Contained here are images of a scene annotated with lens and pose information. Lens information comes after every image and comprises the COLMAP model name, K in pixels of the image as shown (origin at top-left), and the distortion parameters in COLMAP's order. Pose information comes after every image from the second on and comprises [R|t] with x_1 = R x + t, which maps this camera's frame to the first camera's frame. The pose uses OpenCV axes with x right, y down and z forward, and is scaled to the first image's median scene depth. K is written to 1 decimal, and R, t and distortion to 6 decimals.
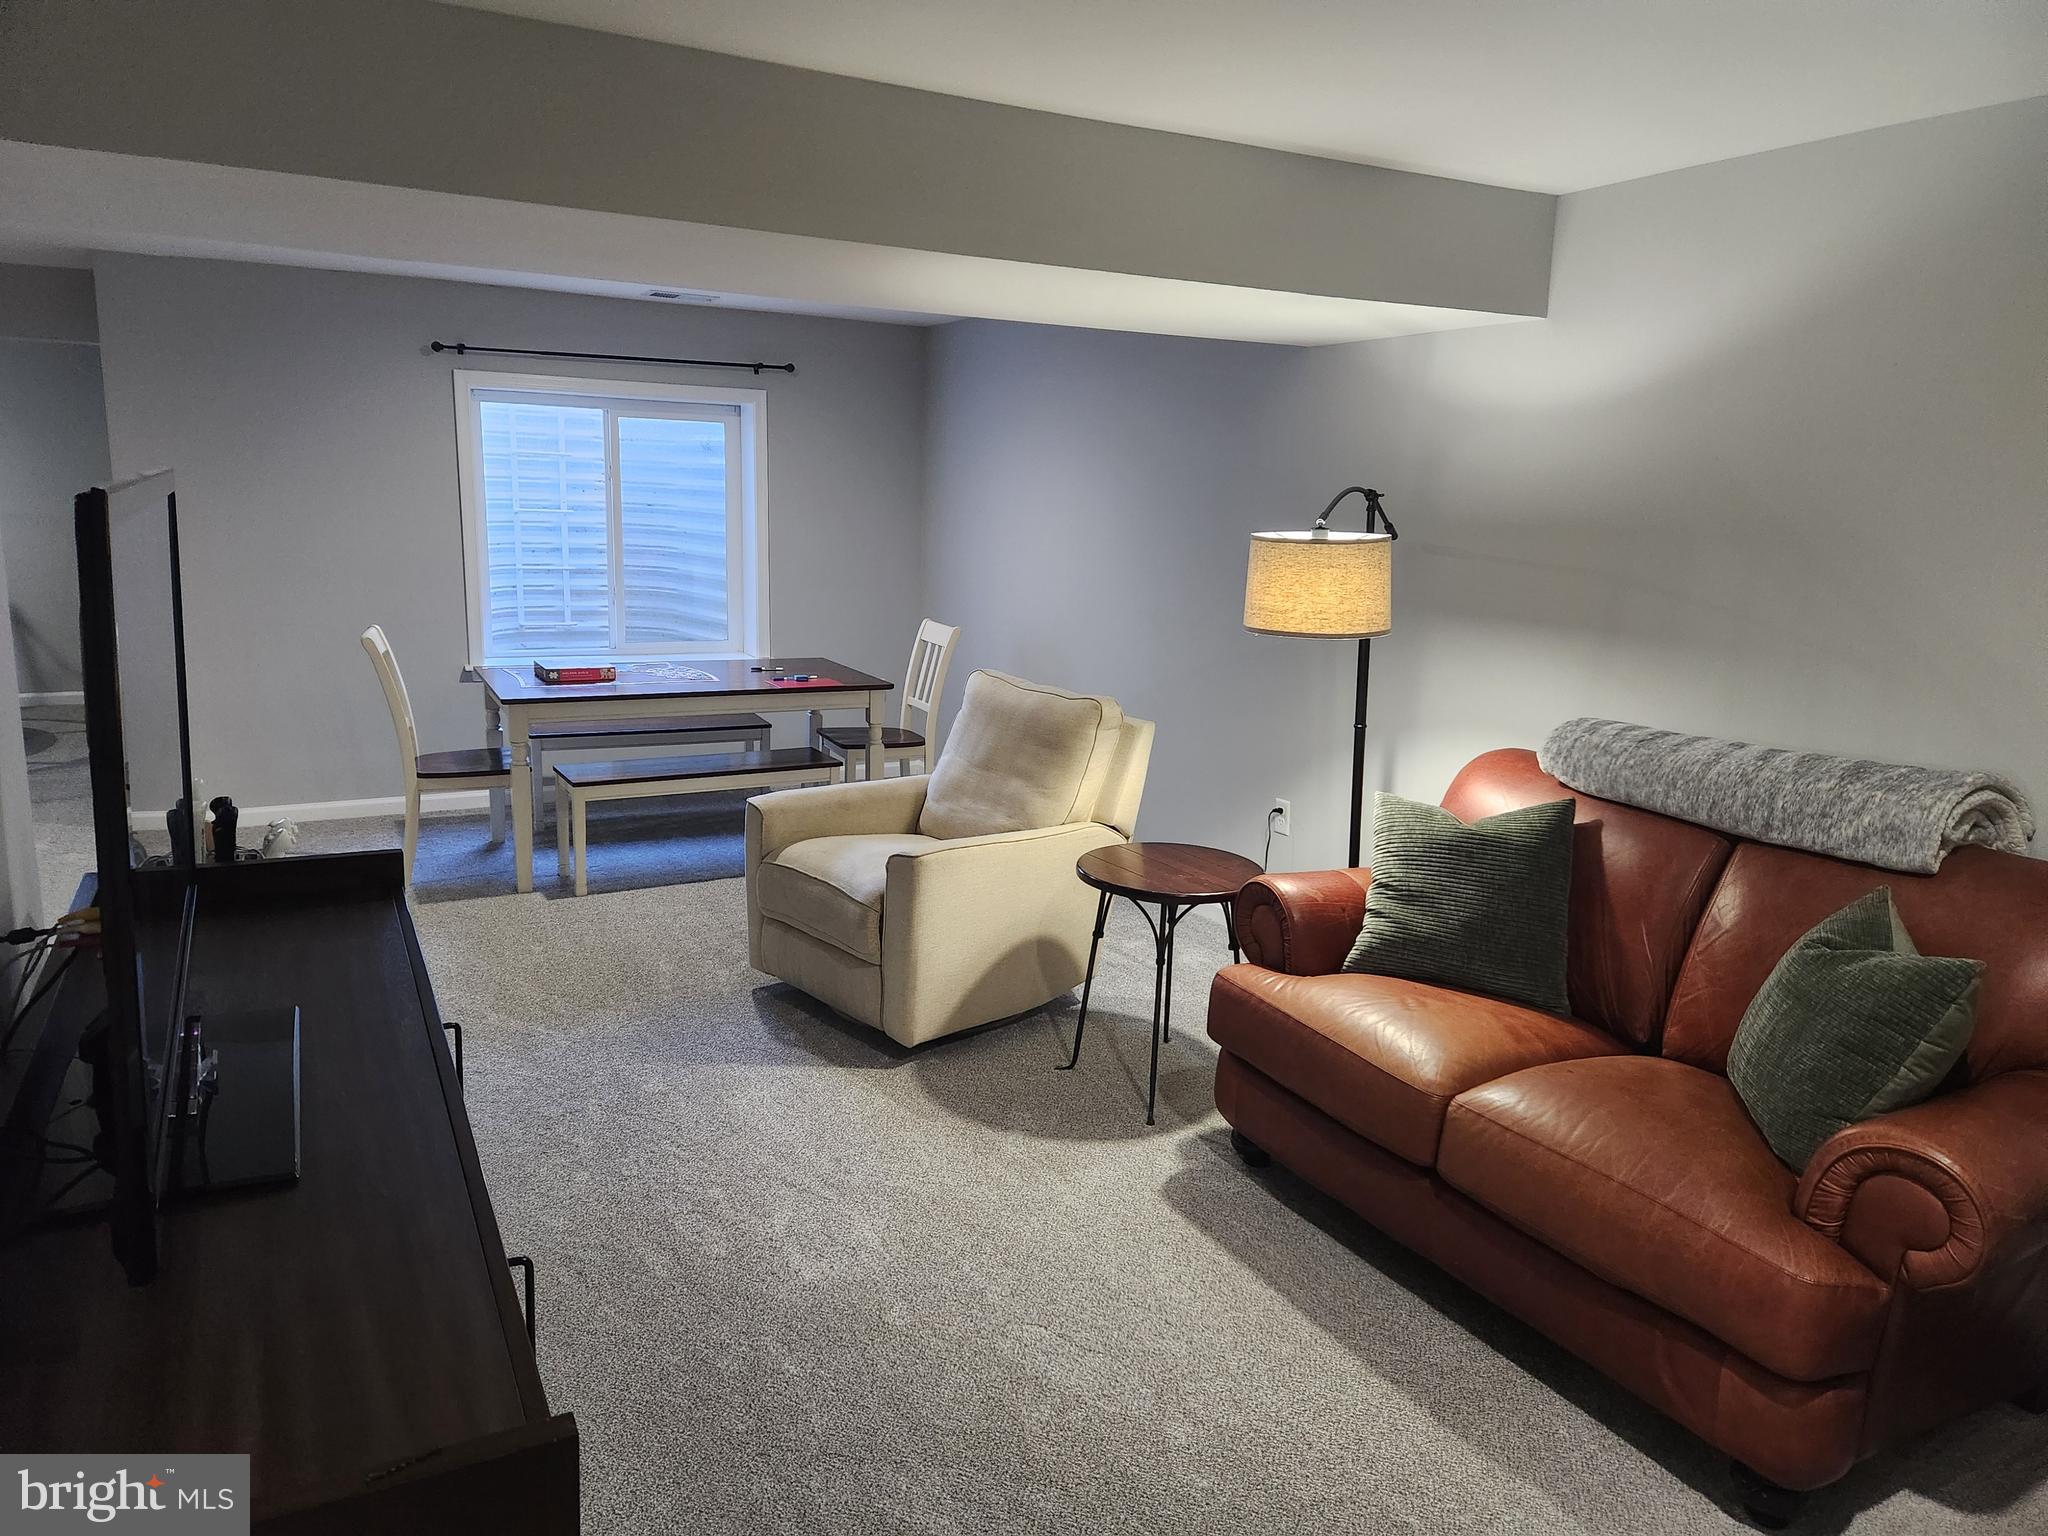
lens RADIAL K [[1379.2, 0, 1020.8], [0, 1379.2, 750.4], [0, 0, 1]] dist [0.057926, -0.008597]
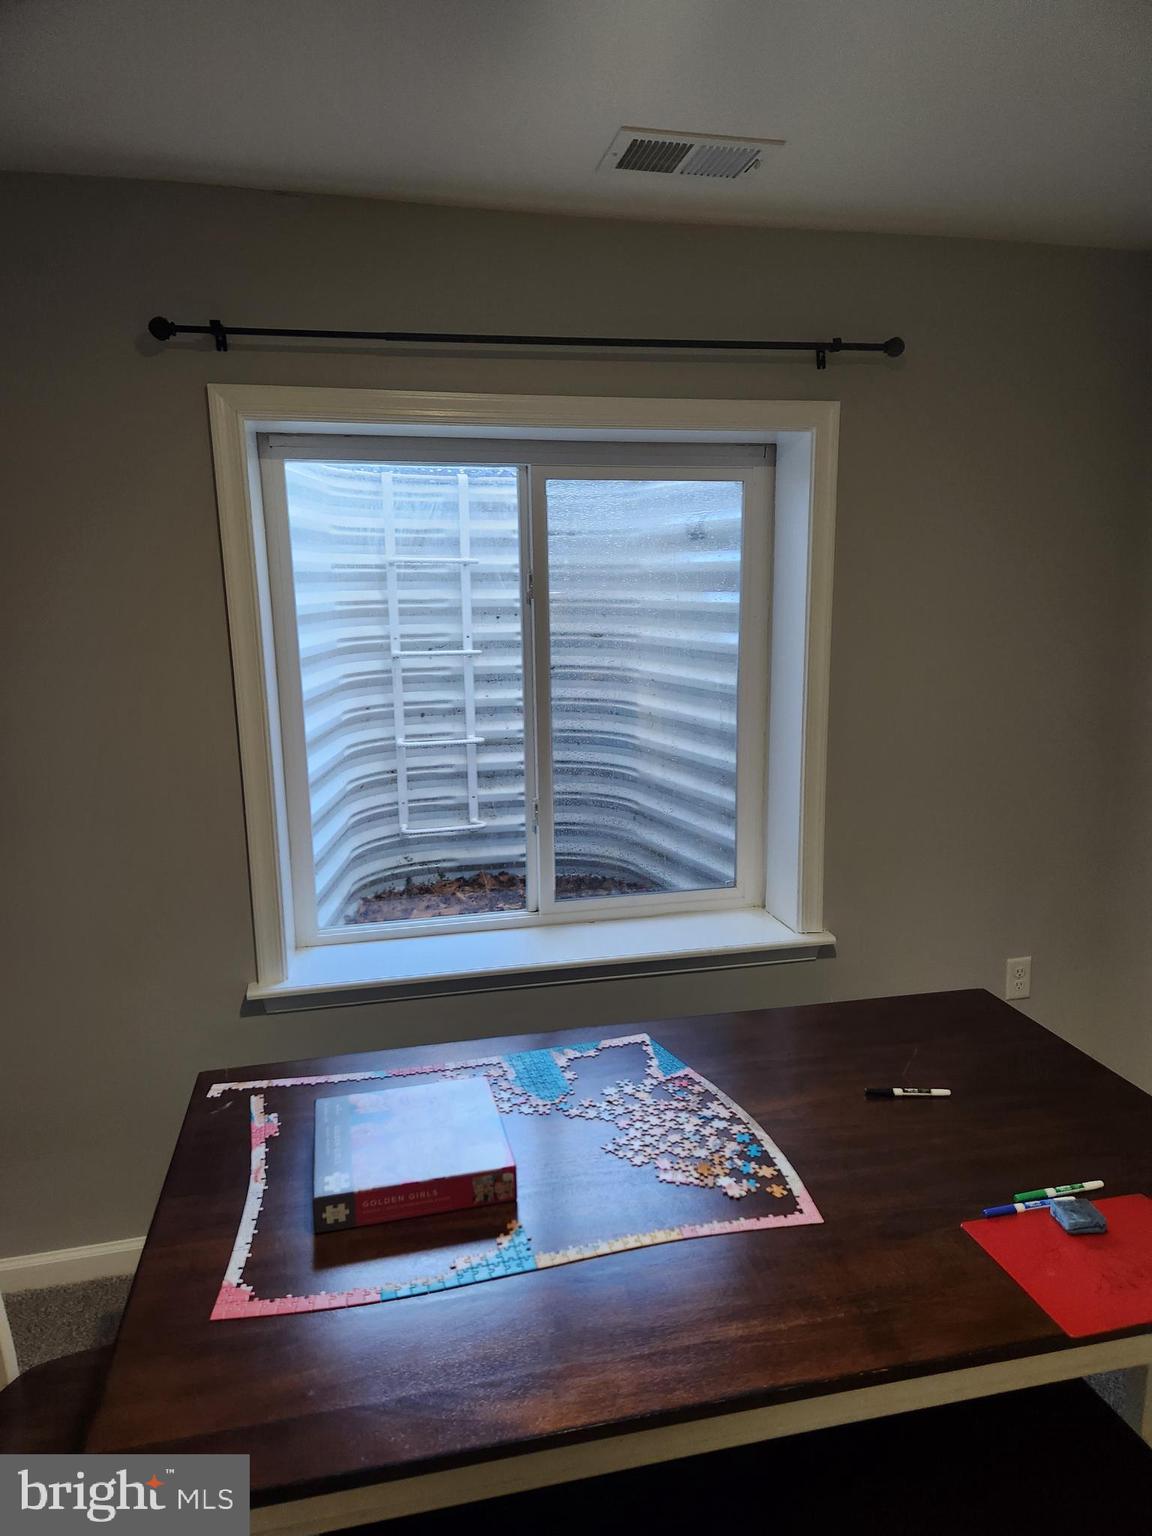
lens RADIAL K [[1034.4, 0, 589.3], [0, 1034.4, 782.5], [0, 0, 1]] dist [0.057926, -0.008597]
pose [[0.967828, 0.005934, -0.251542, -0.173557], [-0.005767, 0.999982, 0.001403, -0.126220], [0.251546, 0.000093, 0.967845, 0.621159]]
